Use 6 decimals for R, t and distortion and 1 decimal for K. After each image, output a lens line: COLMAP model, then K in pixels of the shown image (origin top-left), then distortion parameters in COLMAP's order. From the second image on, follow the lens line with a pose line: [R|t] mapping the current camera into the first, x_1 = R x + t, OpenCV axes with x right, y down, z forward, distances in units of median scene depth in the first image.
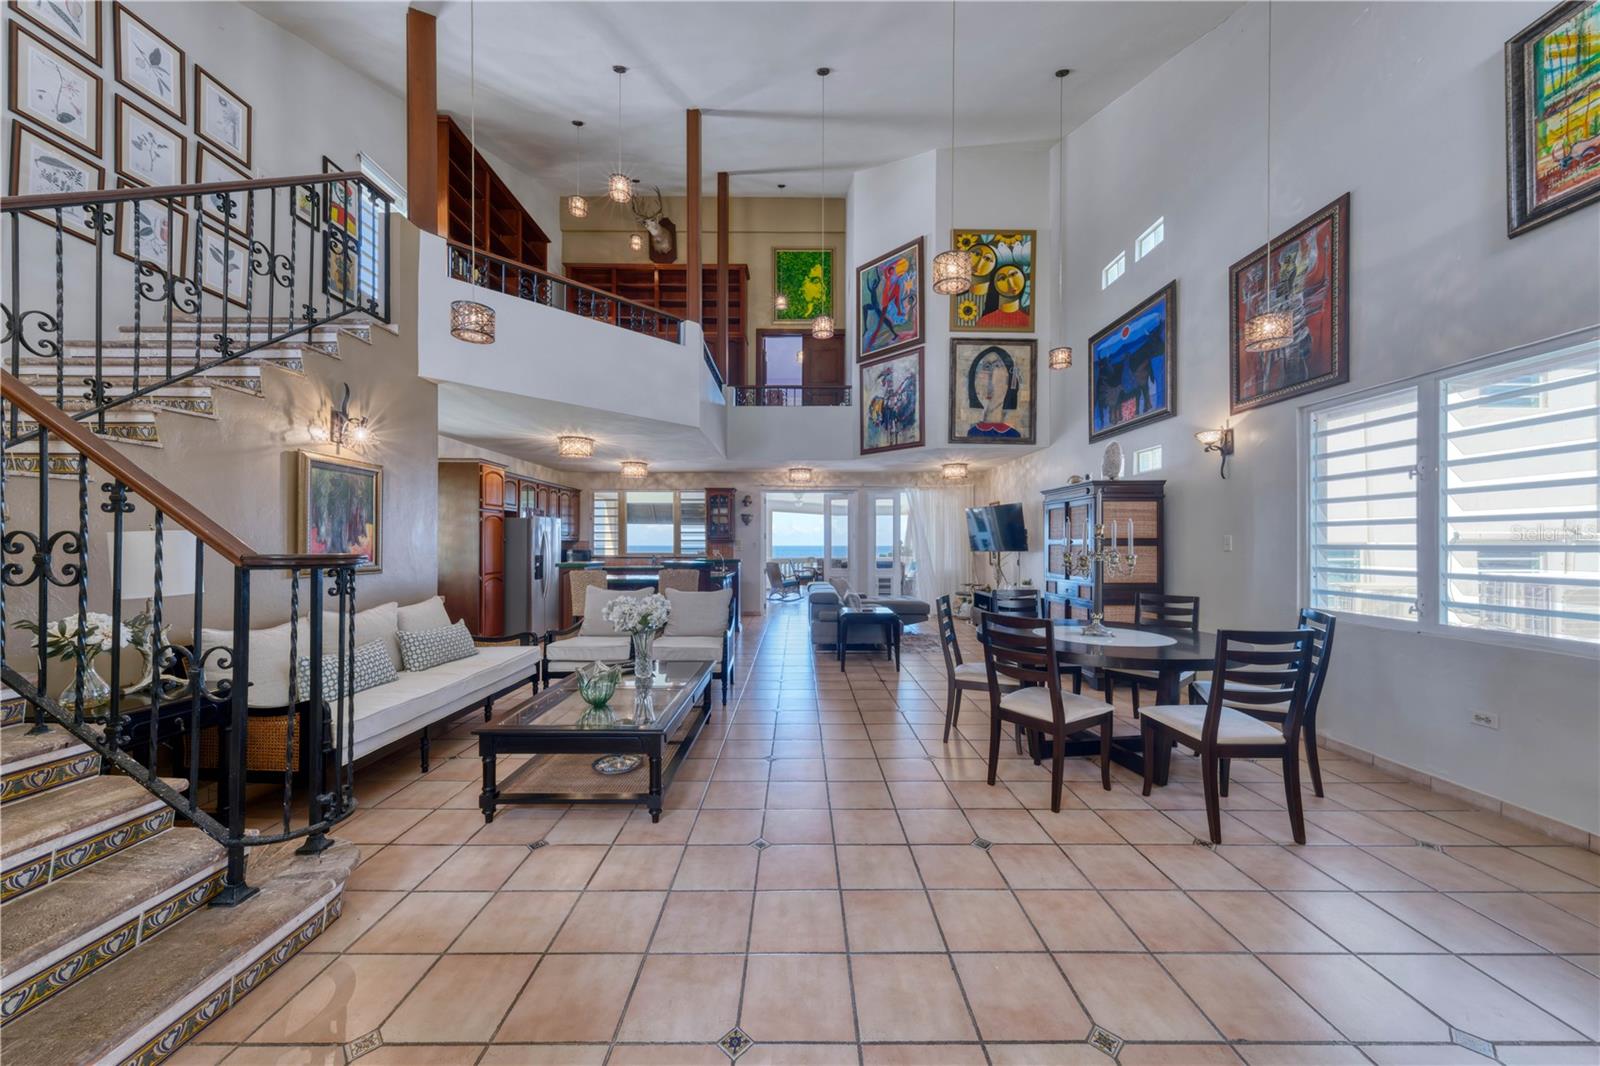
lens RADIAL K [[546.1, 0, 803.5], [0, 546.1, 542.3], [0, 0, 1]] dist [0.006373, -0.000194]
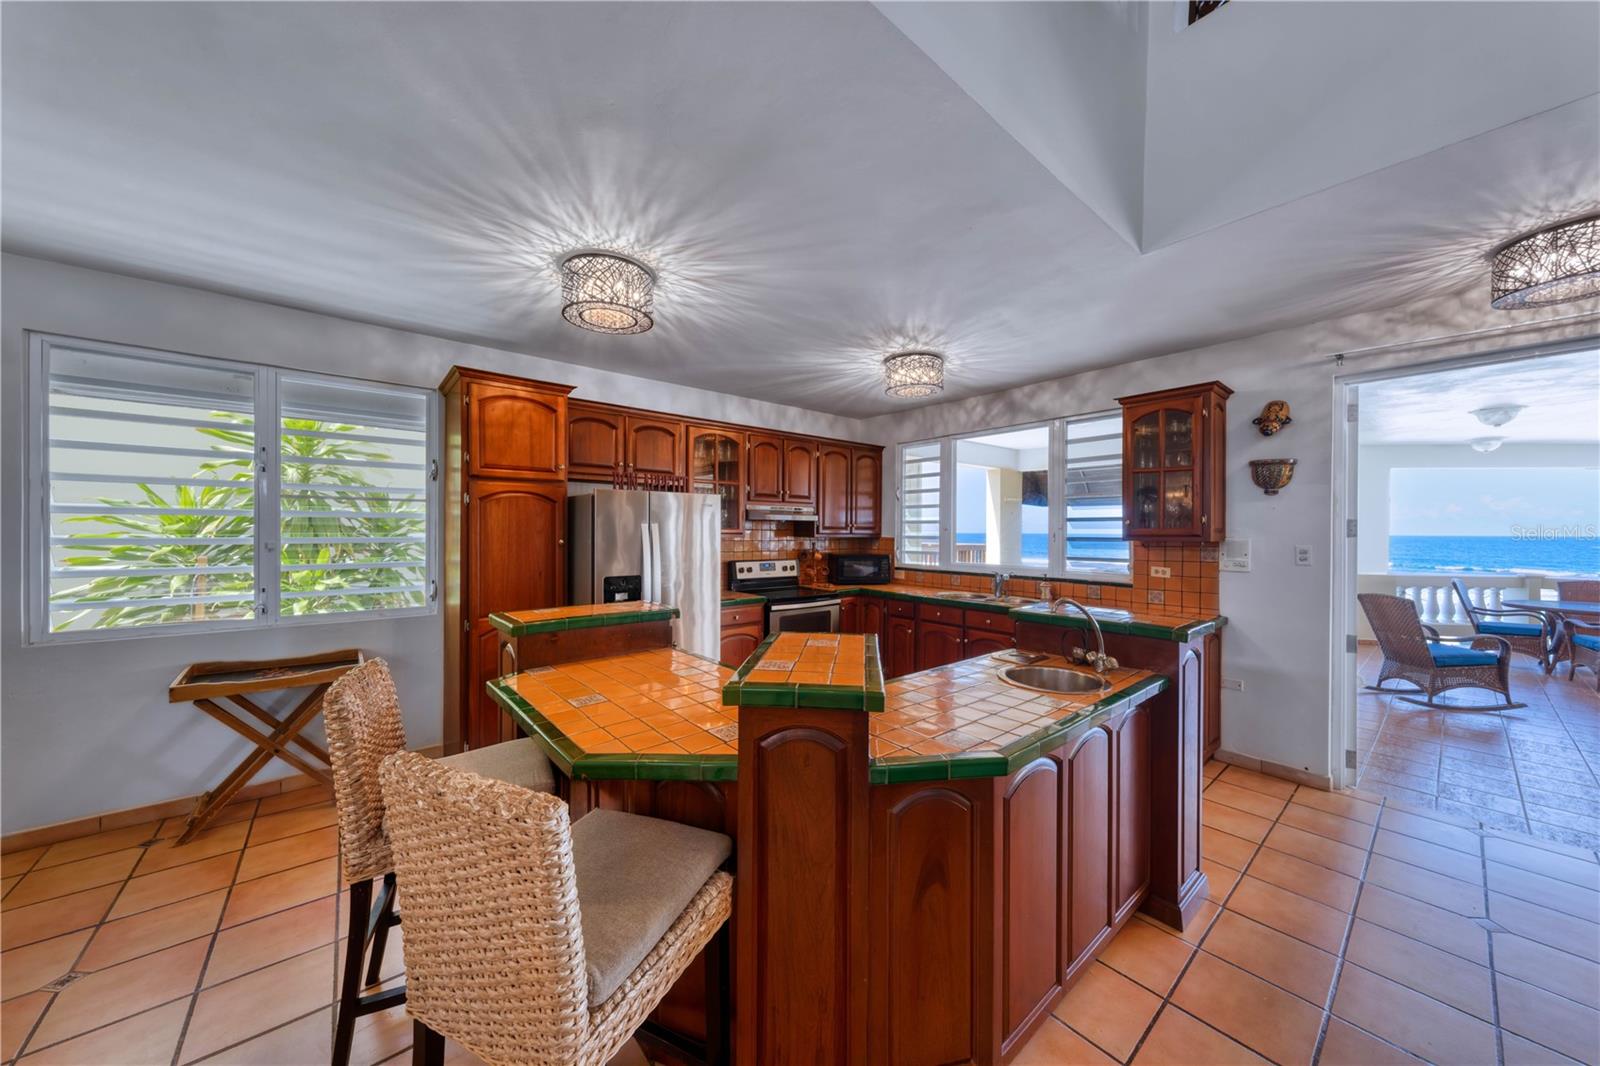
lens RADIAL K [[546.1, 0, 802.2], [0, 546.1, 533.8], [0, 0, 1]] dist [0.006373, -0.000194]
pose [[0.640986, 0.004591, -0.767539, -0.041375], [-0.000821, 0.999986, 0.005296, -0.012143], [0.767552, -0.002765, 0.640981, 0.730799]]
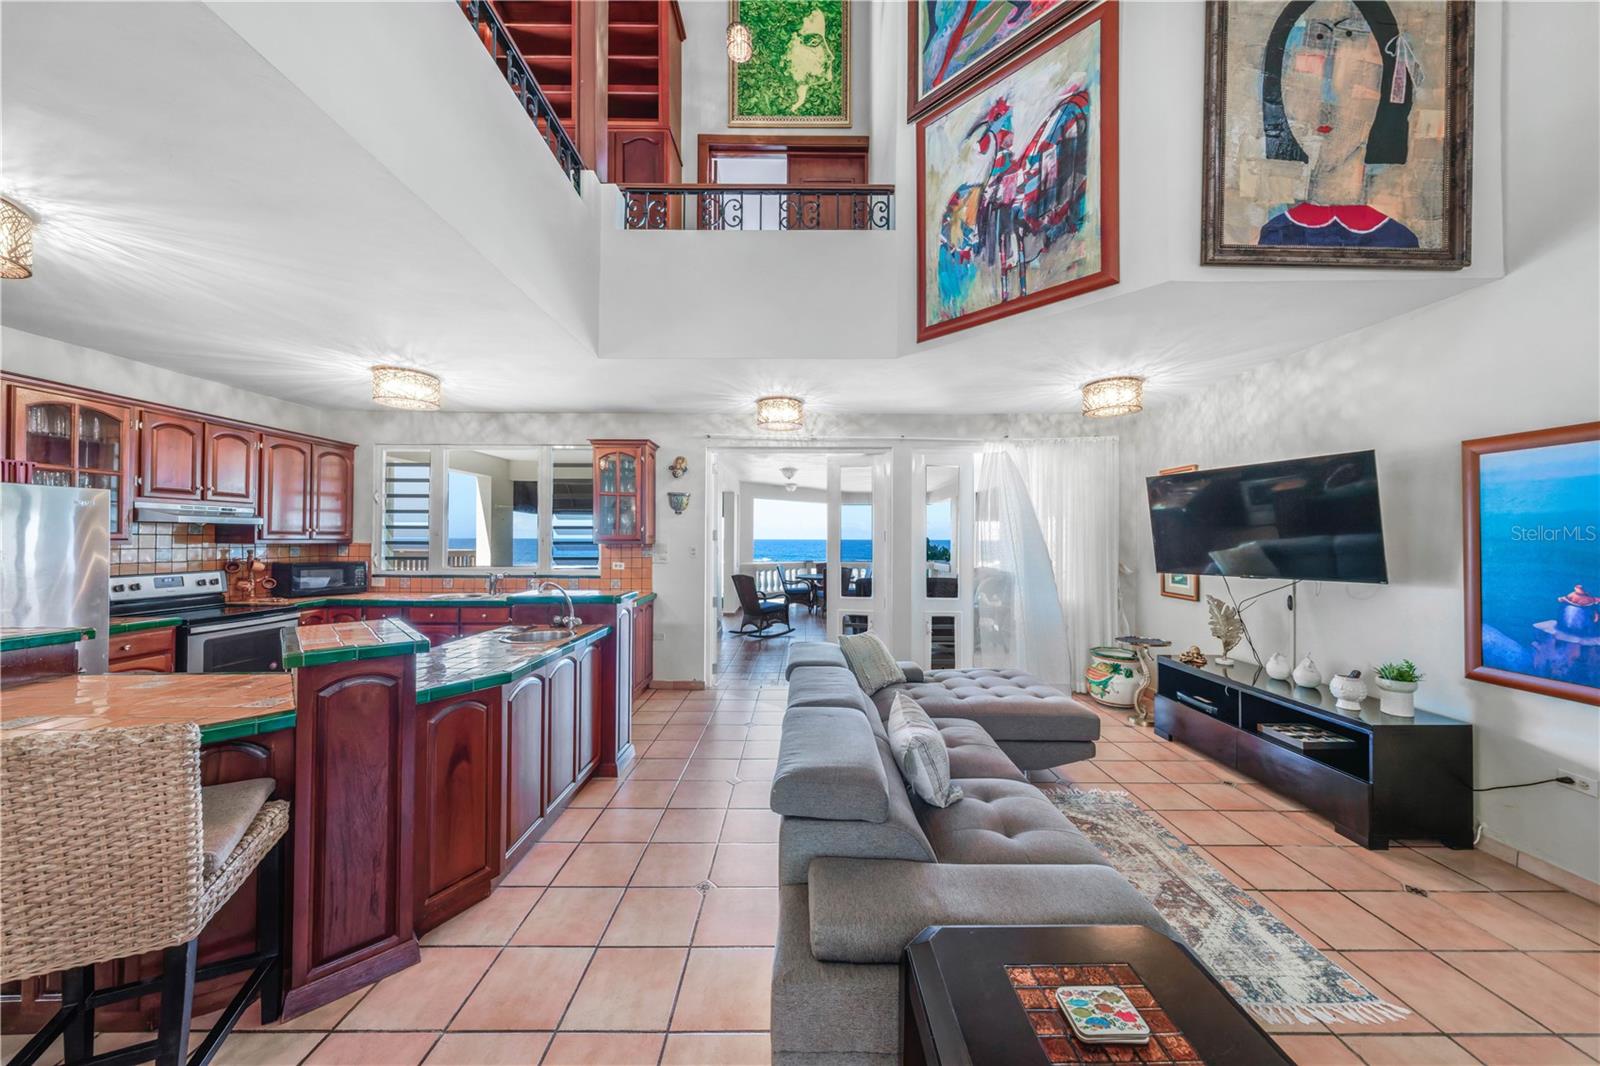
lens RADIAL K [[546.1, 0, 808.5], [0, 546.1, 534.2], [0, 0, 1]] dist [0.006373, -0.000194]
pose [[0.999977, 0.002973, 0.006027, 0.020532], [-0.002948, 0.999987, -0.004174, -0.013275], [-0.006039, 0.004156, 0.999973, 0.605919]]
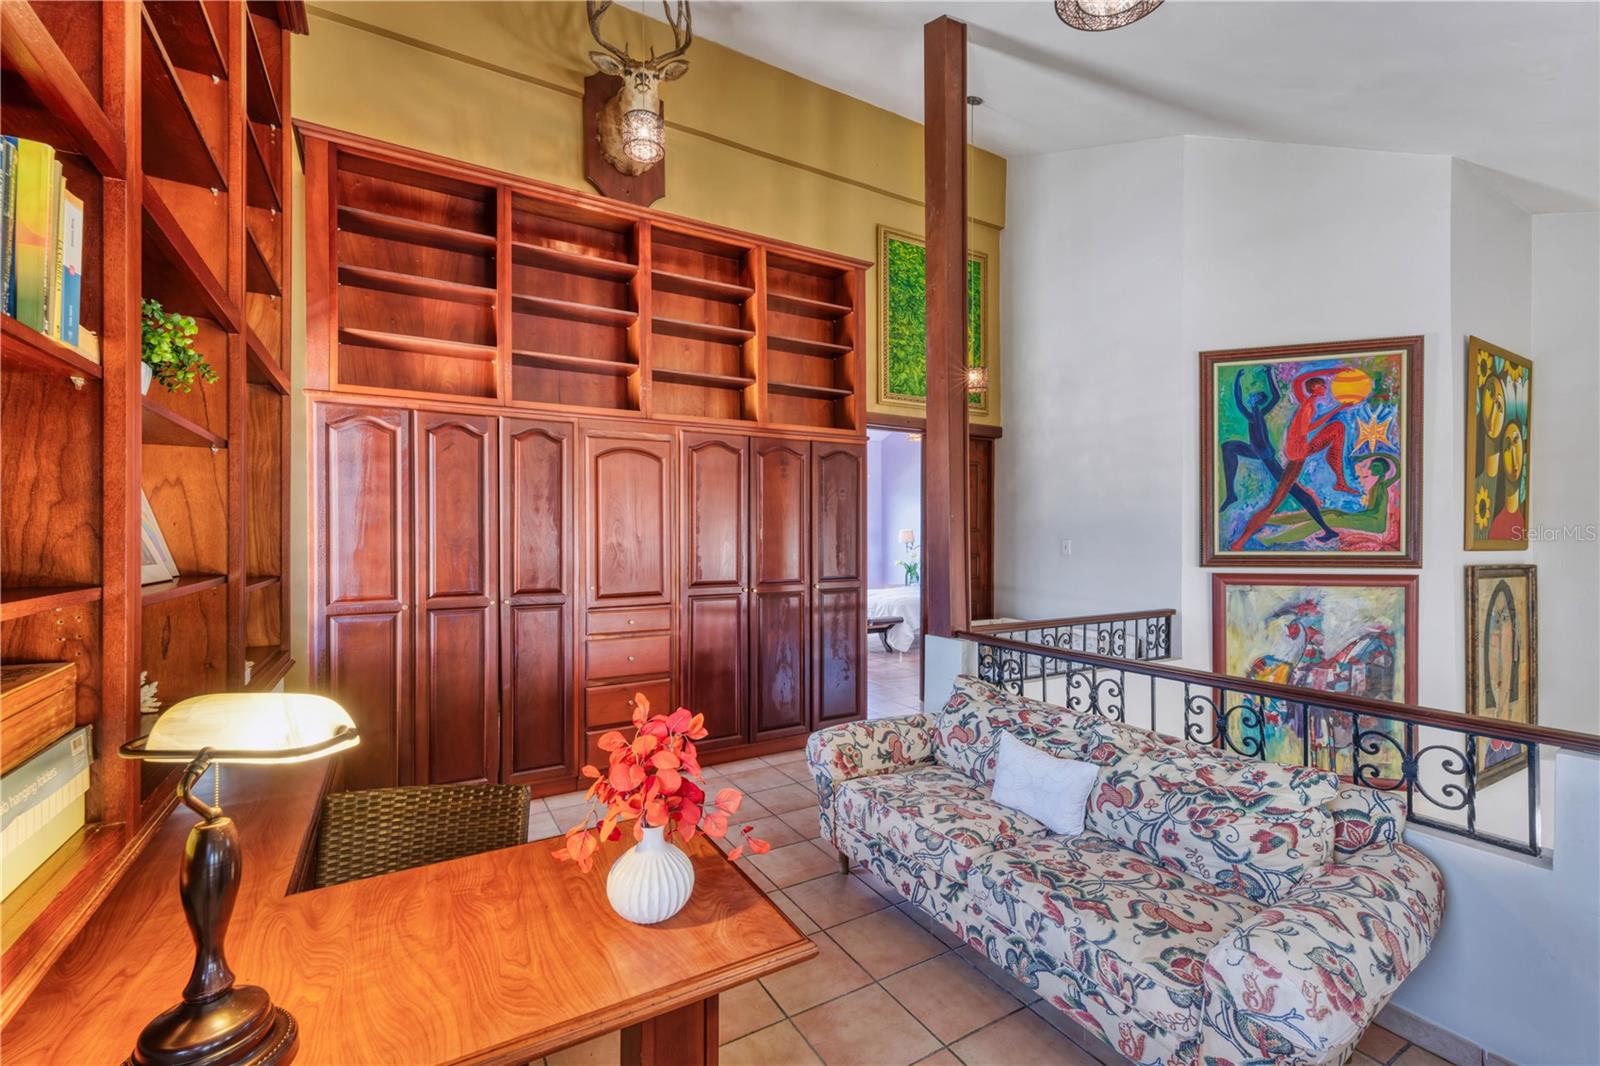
lens RADIAL K [[689.4, 0, 803.2], [0, 689.4, 536.8], [0, 0, 1]] dist [0.016221, 0.000087]
pose [[0.870597, -0.002910, 0.491989, -0.475941], [0.004422, 0.999988, -0.001911, -0.364246], [-0.491978, 0.003840, 0.870599, 0.692137]]
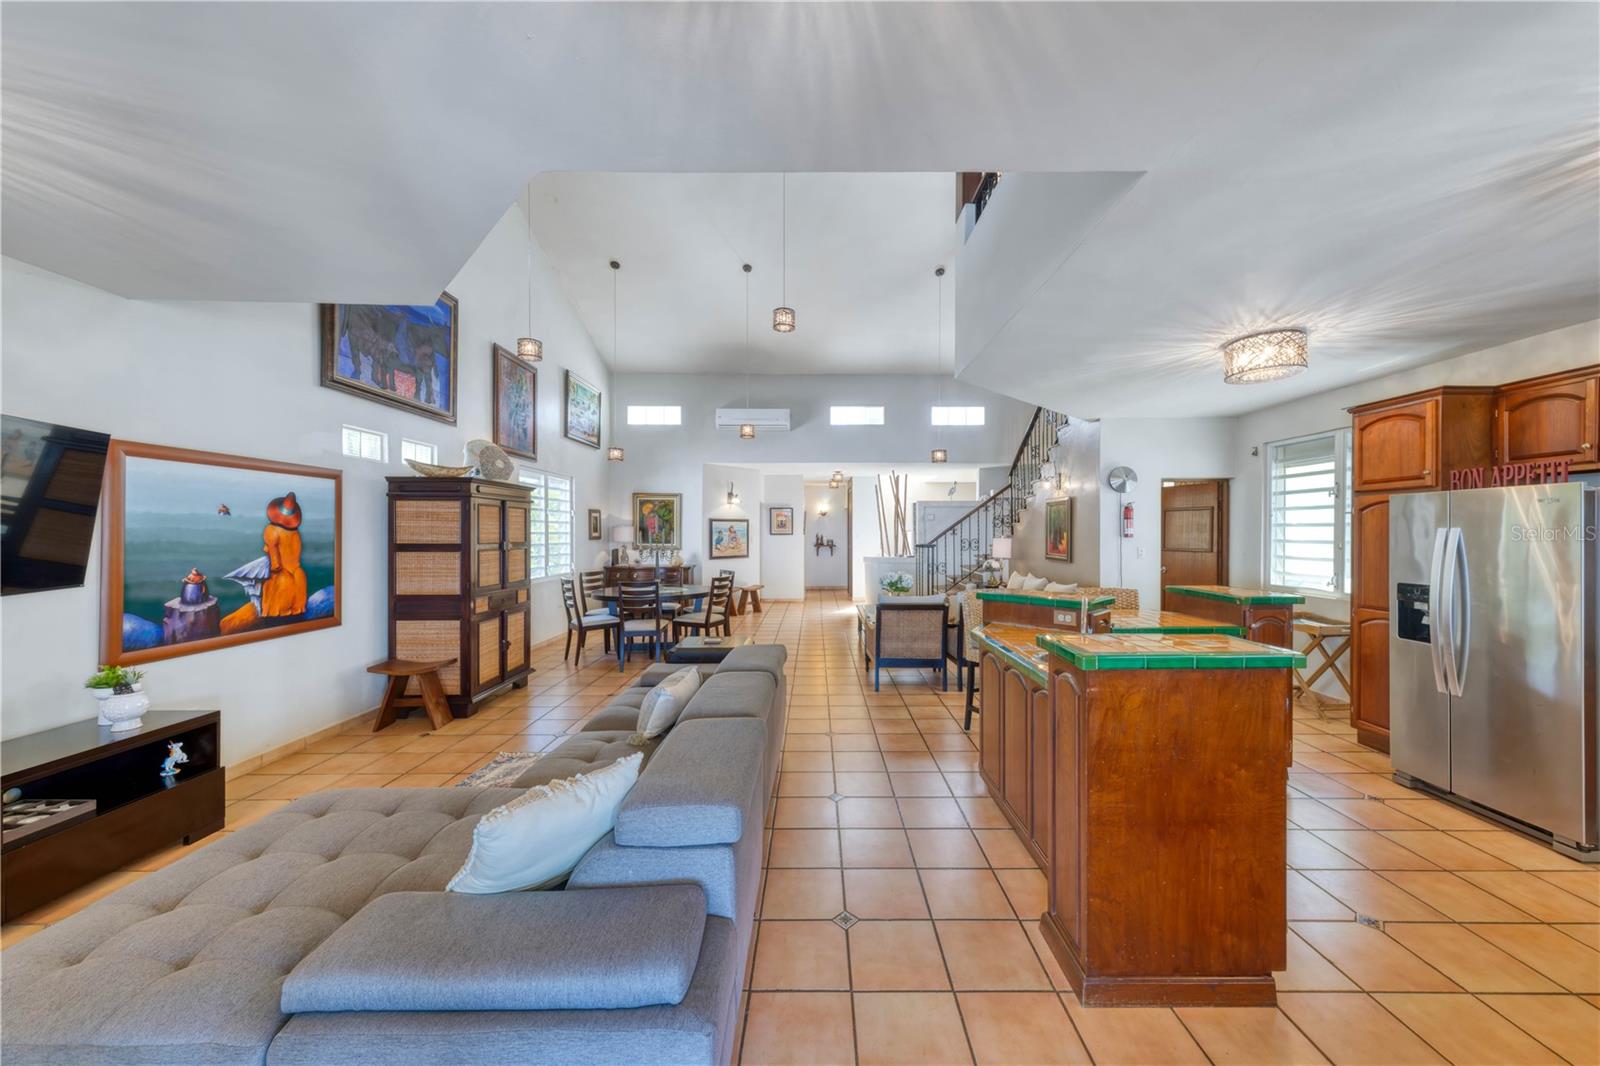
lens RADIAL K [[546.1, 0, 810.6], [0, 546.1, 535.8], [0, 0, 1]] dist [0.006373, -0.000194]
pose [[-0.999962, -0.000957, 0.008630, -0.013570], [-0.000961, 0.999999, -0.000428, -0.011809], [-0.008630, -0.000436, -0.999963, 1.281312]]
